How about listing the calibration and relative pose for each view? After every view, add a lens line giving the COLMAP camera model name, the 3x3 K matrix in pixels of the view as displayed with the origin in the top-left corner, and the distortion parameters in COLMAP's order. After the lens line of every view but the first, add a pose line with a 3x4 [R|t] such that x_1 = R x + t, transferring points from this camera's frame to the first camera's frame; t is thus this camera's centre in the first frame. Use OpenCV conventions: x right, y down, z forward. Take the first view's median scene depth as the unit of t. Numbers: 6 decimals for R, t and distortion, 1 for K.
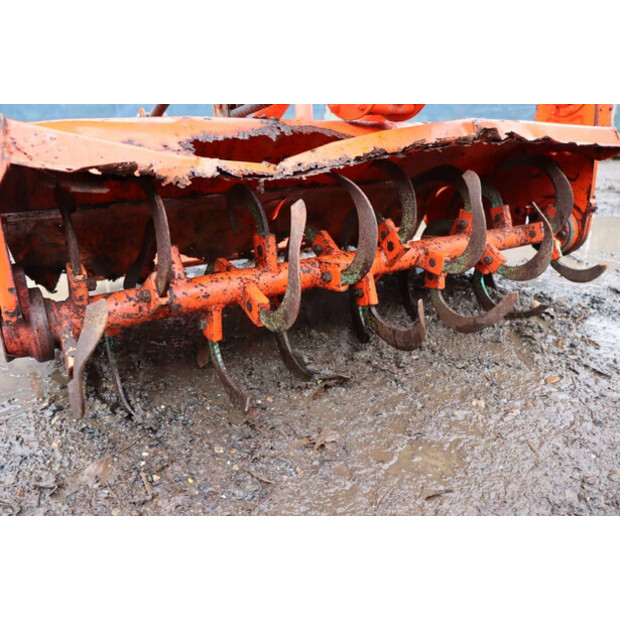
lens RADIAL K [[500.1, 0, 305.7], [0, 500.1, 307.4], [0, 0, 1]] dist [-0.120706, 0.041580]
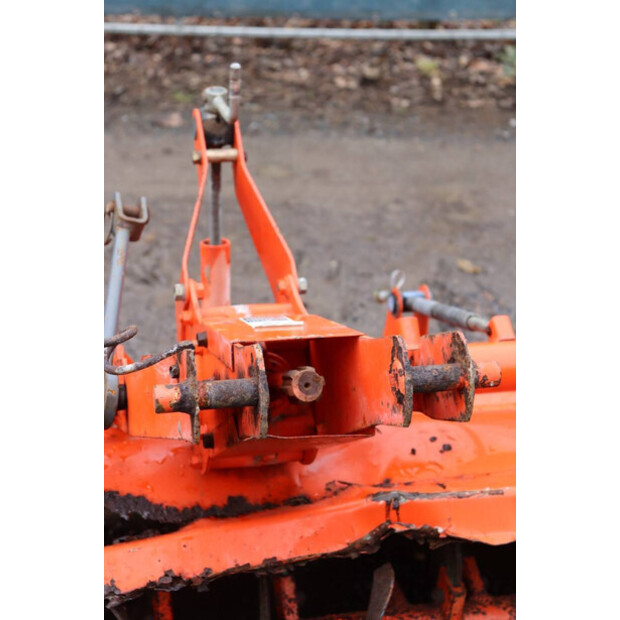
lens RADIAL K [[1090.1, 0, 305.4], [0, 1090.1, 311.1], [0, 0, 1]] dist [0.219732, 0.000000]
pose [[0.937443, 0.184085, -0.295487, 0.683748], [-0.157609, 0.981213, 0.111265, -0.844273], [0.310418, -0.057733, 0.948845, -0.341337]]
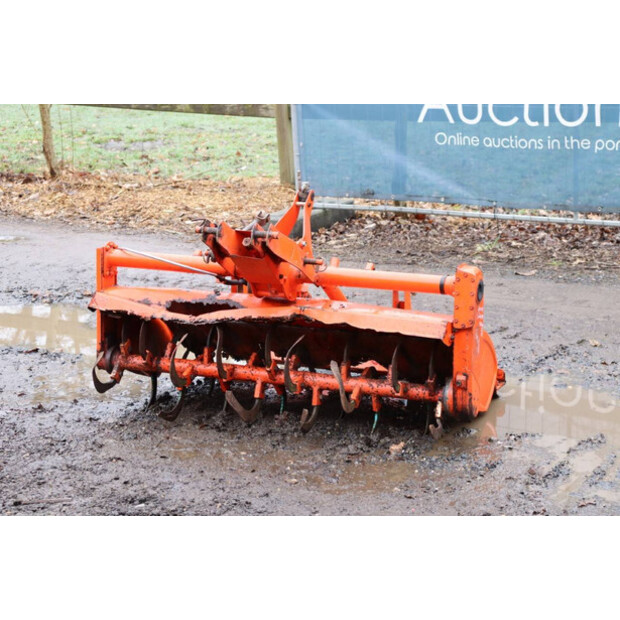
lens RADIAL K [[1442.3, 0, 307.7], [0, 1442.3, 305.0], [0, 0, 1]] dist [0.409208, 0.000000]
pose [[0.572527, 0.172849, -0.801459, 5.211135], [-0.283557, 0.958946, 0.004253, -0.479571], [0.769291, 0.224824, 0.598035, -2.441343]]
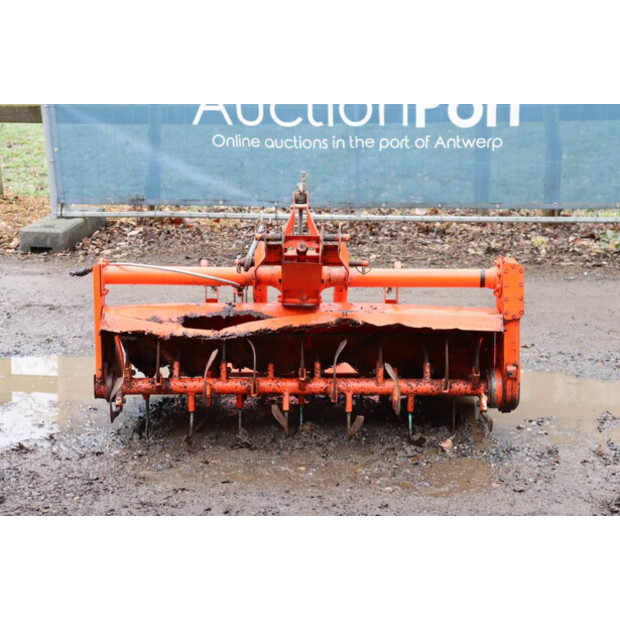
lens RADIAL K [[1442.3, 0, 312.3], [0, 1442.3, 310.1], [0, 0, 1]] dist [0.409208, 0.000000]
pose [[0.842933, 0.116660, -0.525218, 3.334238], [-0.191183, 0.977445, -0.089727, 0.102267], [0.502904, 0.176047, 0.846224, -3.853079]]
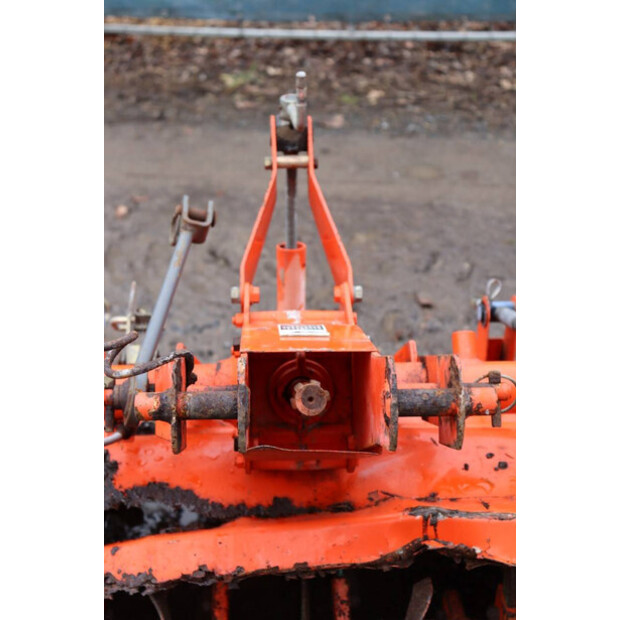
lens RADIAL K [[1031.7, 0, 304.0], [0, 1031.7, 314.3], [0, 0, 1]] dist [0.176967, 0.000000]
pose [[0.857411, 0.234082, -0.458314, 0.835962], [-0.181489, 0.970885, 0.156345, -0.896328], [0.481568, -0.050873, 0.874931, -0.189720]]
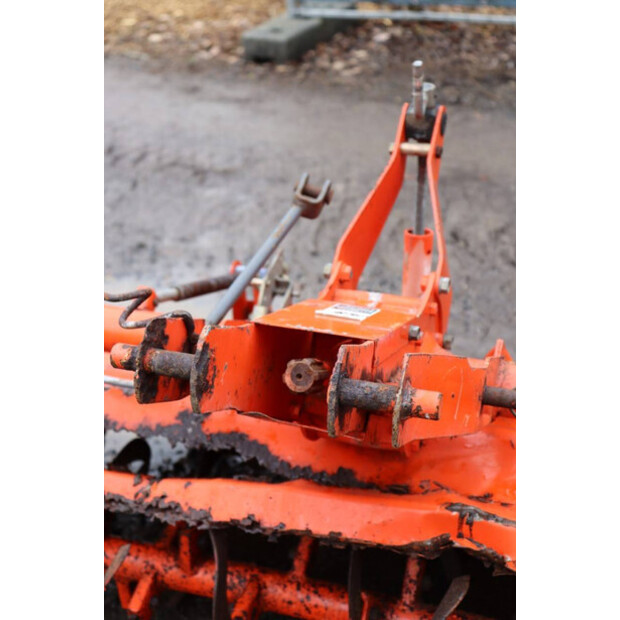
lens RADIAL K [[968.1, 0, 306.6], [0, 968.1, 312.2], [0, 0, 1]] dist [0.121342, 0.000000]
pose [[0.617413, 0.352999, -0.702989, 1.100213], [-0.245097, 0.935501, 0.254491, -0.981190], [0.747481, 0.015174, 0.664109, 0.074751]]
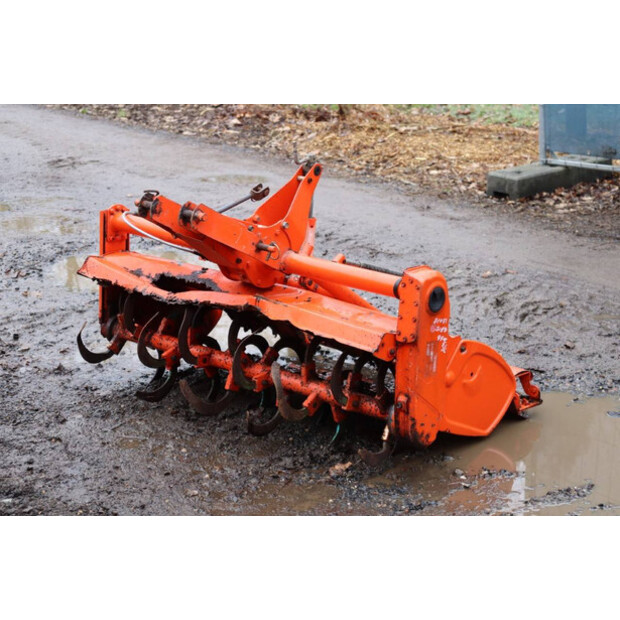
lens RADIAL K [[1393.5, 0, 308.5], [0, 1393.5, 309.0], [0, 0, 1]] dist [0.346873, 0.000000]
pose [[0.232827, 0.263121, -0.936247, 5.278898], [-0.336993, 0.924887, 0.176124, -1.370112], [0.912265, 0.274503, 0.304009, -0.256300]]
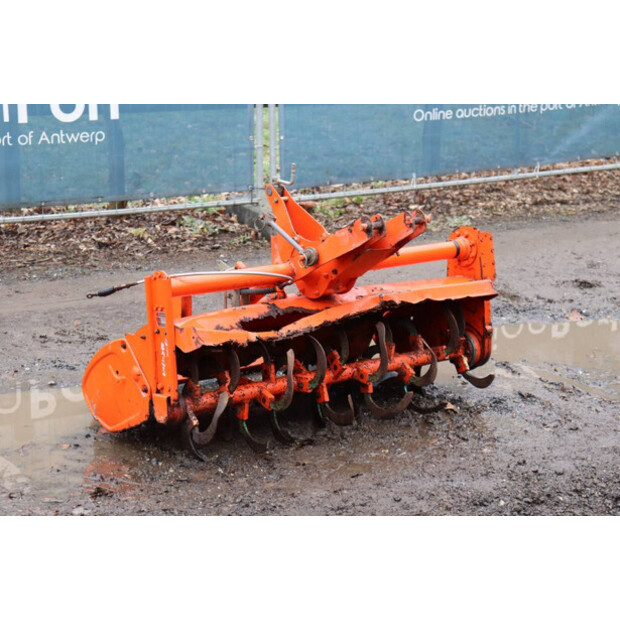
lens RADIAL K [[1442.3, 0, 310.1], [0, 1442.3, 311.3], [0, 0, 1]] dist [0.409208, 0.000000]
pose [[0.993563, -0.018096, 0.111823, -0.563012], [0.033983, 0.989305, -0.141847, 0.466607], [-0.108060, 0.144734, 0.983552, -4.692031]]
